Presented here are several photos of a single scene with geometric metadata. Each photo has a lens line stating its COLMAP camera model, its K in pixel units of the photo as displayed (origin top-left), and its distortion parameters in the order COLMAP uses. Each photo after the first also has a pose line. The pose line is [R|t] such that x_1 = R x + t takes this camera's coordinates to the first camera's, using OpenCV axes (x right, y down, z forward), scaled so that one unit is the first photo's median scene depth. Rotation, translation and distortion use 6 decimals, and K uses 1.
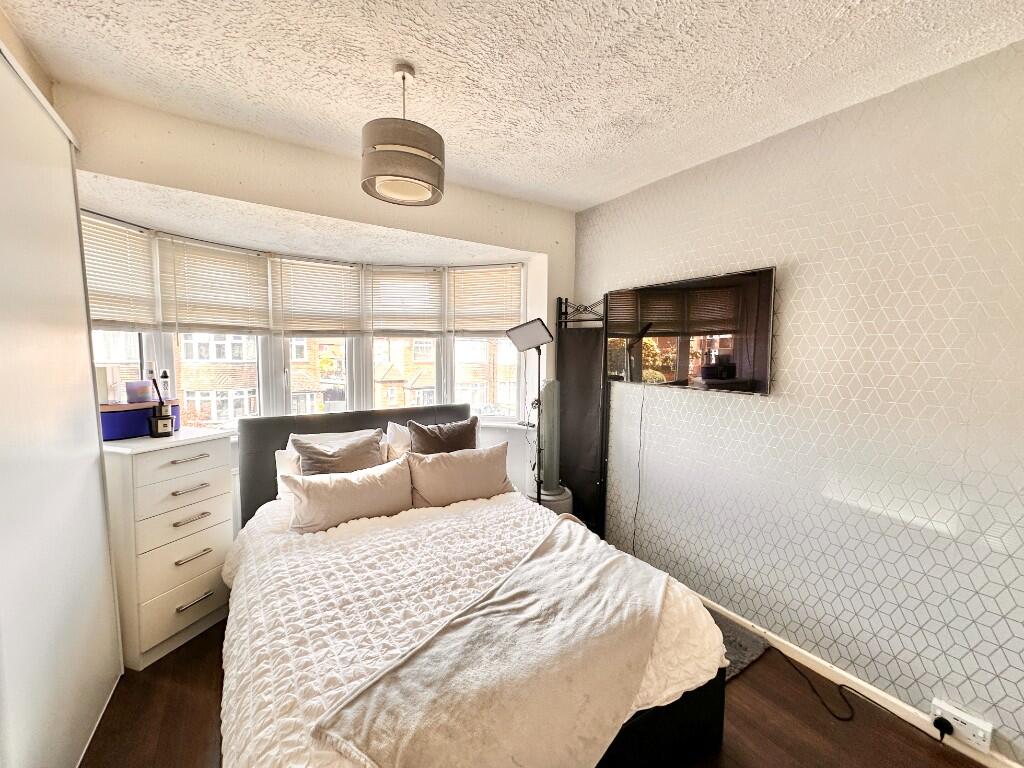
lens RADIAL K [[409.5, 0, 512.0], [0, 409.5, 384.0], [0, 0, 1]] dist [-0.000005, 0.000081]
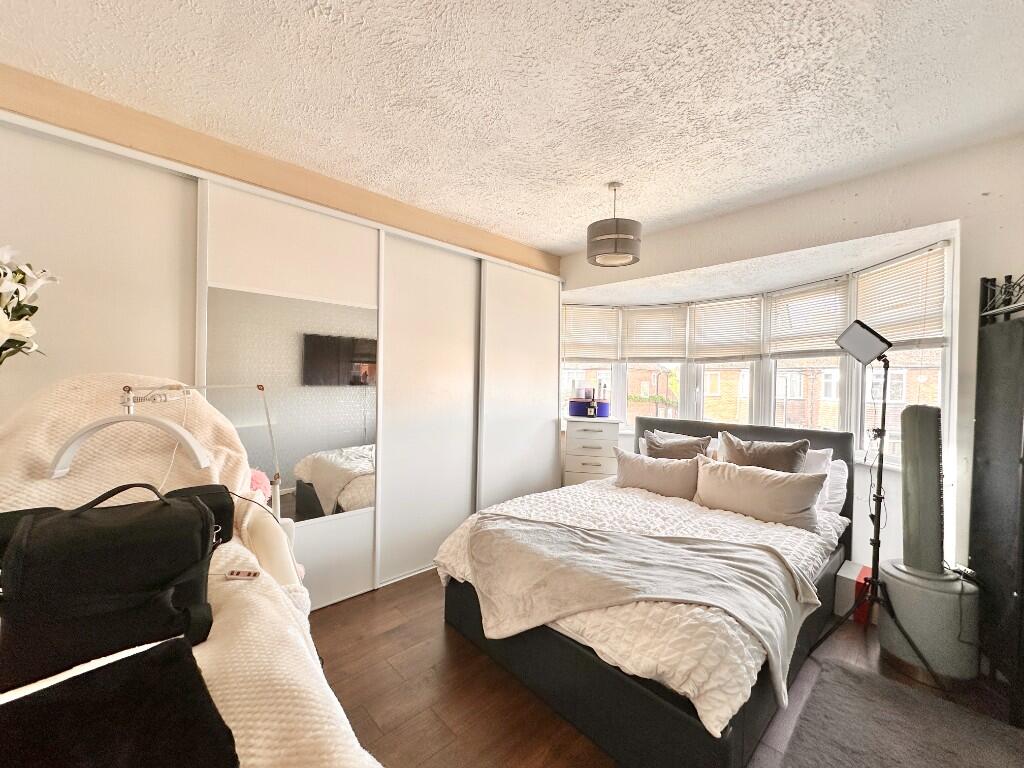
lens RADIAL K [[409.5, 0, 512.0], [0, 409.5, 384.0], [0, 0, 1]] dist [-0.000005, 0.000081]
pose [[0.178533, -0.002262, -0.983931, 0.764246], [-0.098076, 0.994976, -0.020083, 0.040643], [0.979034, 0.100085, 0.177414, 0.252624]]
